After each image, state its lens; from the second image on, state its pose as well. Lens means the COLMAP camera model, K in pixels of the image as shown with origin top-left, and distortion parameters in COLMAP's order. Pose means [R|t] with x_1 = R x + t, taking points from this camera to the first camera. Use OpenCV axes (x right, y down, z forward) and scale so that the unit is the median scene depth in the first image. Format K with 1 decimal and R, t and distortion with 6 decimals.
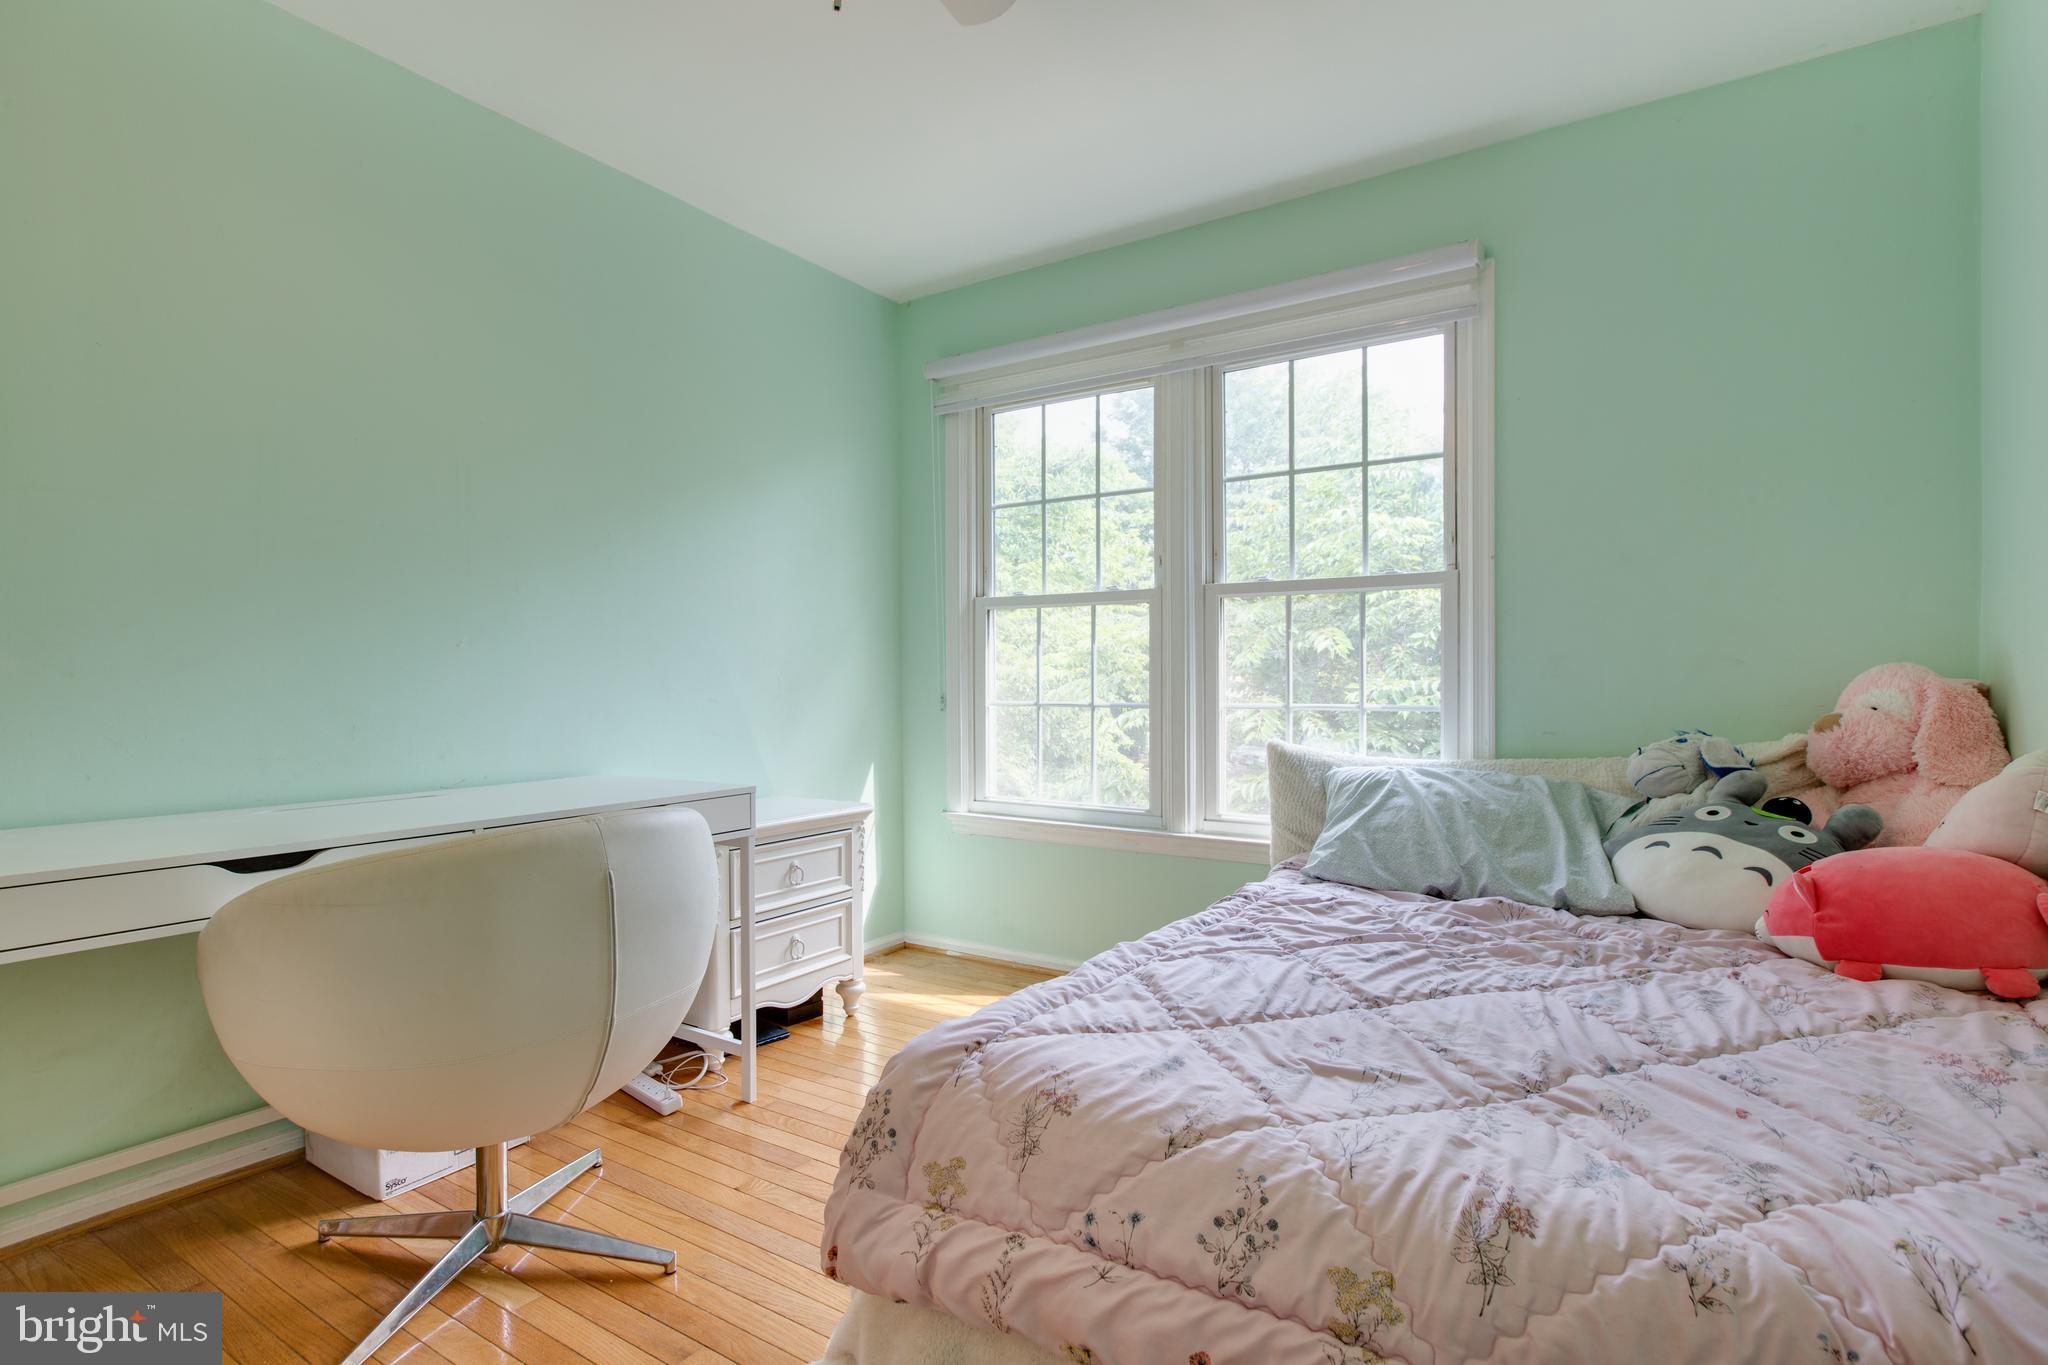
lens RADIAL K [[989.4, 0, 1024.0], [0, 989.4, 682.5], [0, 0, 1]] dist [-0.000706, -0.000119]
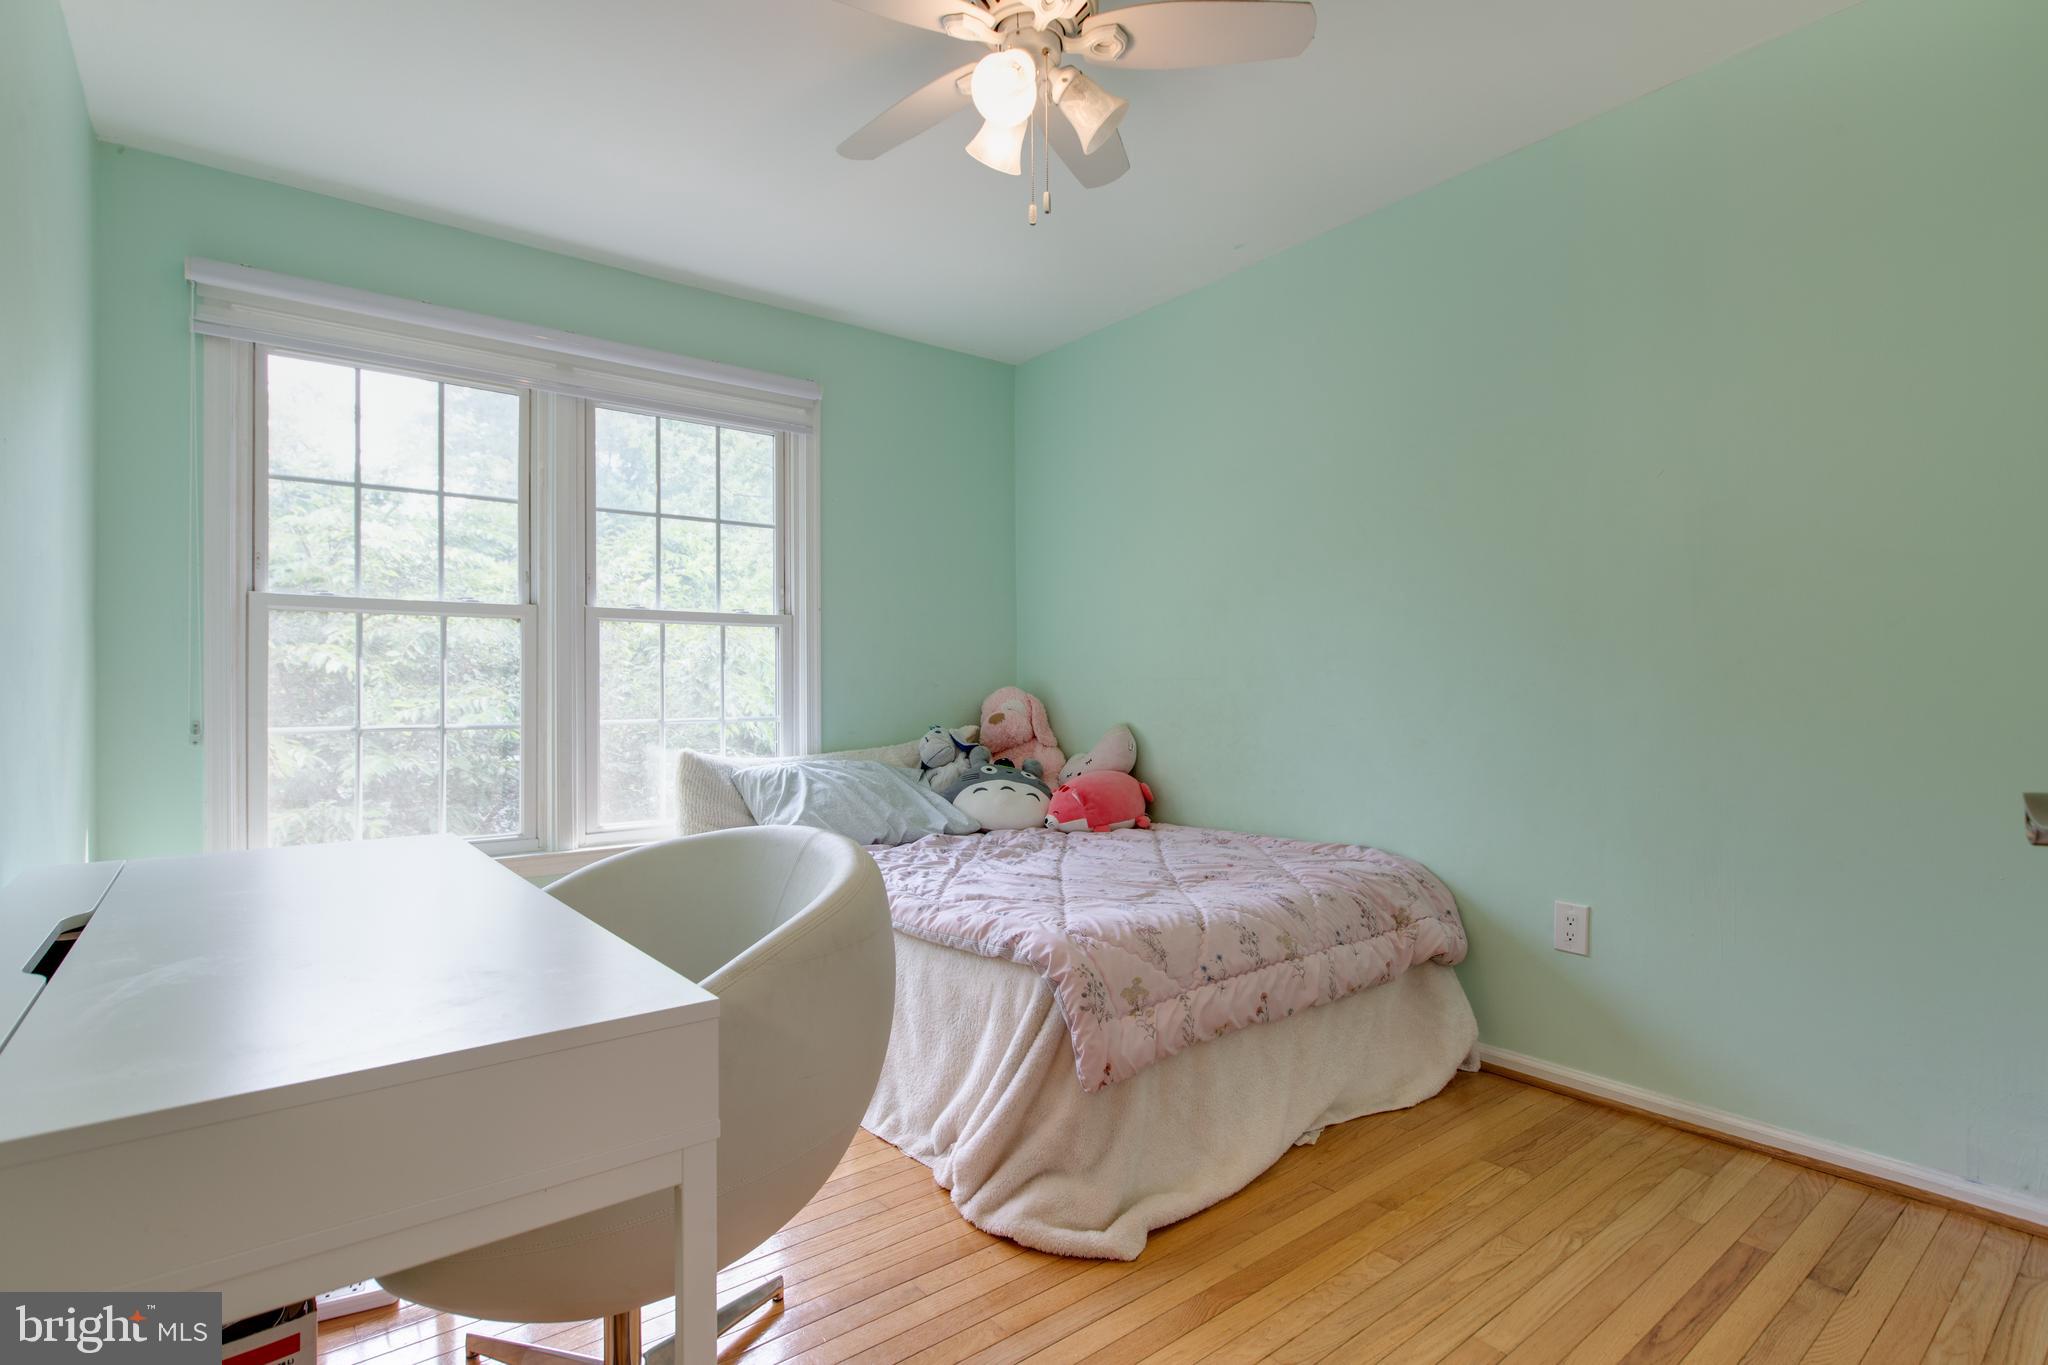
lens RADIAL K [[961.9, 0, 1024.0], [0, 961.9, 682.5], [0, 0, 1]] dist [0.000065, -0.000102]
pose [[0.346195, 0.019053, 0.937969, -0.597700], [0.018743, 0.999454, -0.027220, 0.015752], [-0.937975, 0.027004, 0.345648, 0.229384]]
